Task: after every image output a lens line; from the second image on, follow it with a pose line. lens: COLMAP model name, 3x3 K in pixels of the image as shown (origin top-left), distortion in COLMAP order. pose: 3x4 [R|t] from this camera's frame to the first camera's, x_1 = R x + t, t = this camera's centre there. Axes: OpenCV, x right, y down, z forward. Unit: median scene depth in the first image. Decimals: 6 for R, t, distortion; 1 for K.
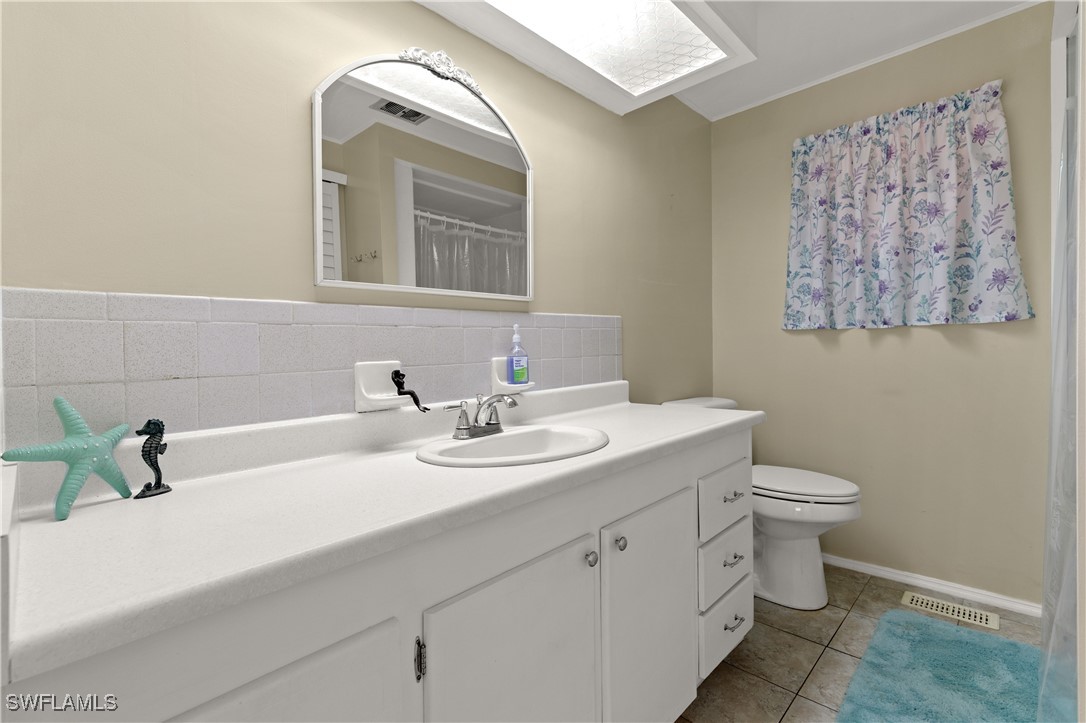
lens RADIAL K [[493.2, 0, 550.0], [0, 493.2, 361.5], [0, 0, 1]] dist [0.008679, 0.000398]
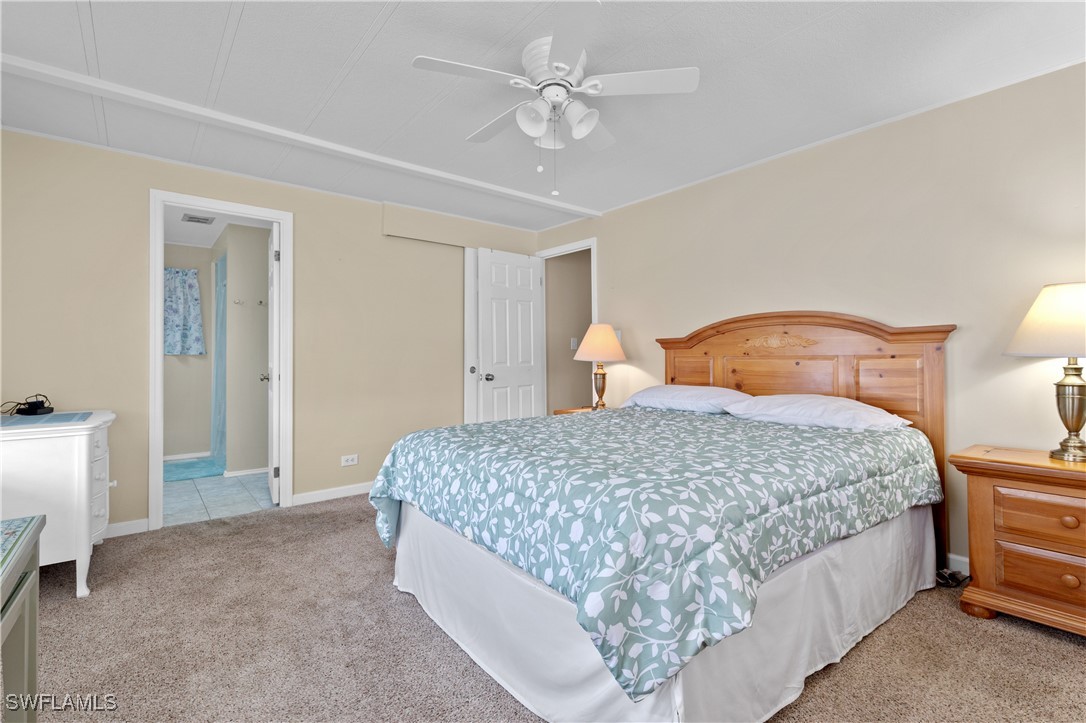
lens RADIAL K [[493.2, 0, 538.0], [0, 493.2, 363.0], [0, 0, 1]] dist [0.008679, 0.000398]
pose [[0.119366, 0.018671, 0.992675, -1.626654], [0.006029, 0.999791, -0.019530, 0.034169], [-0.992832, 0.008316, 0.119228, -1.238237]]
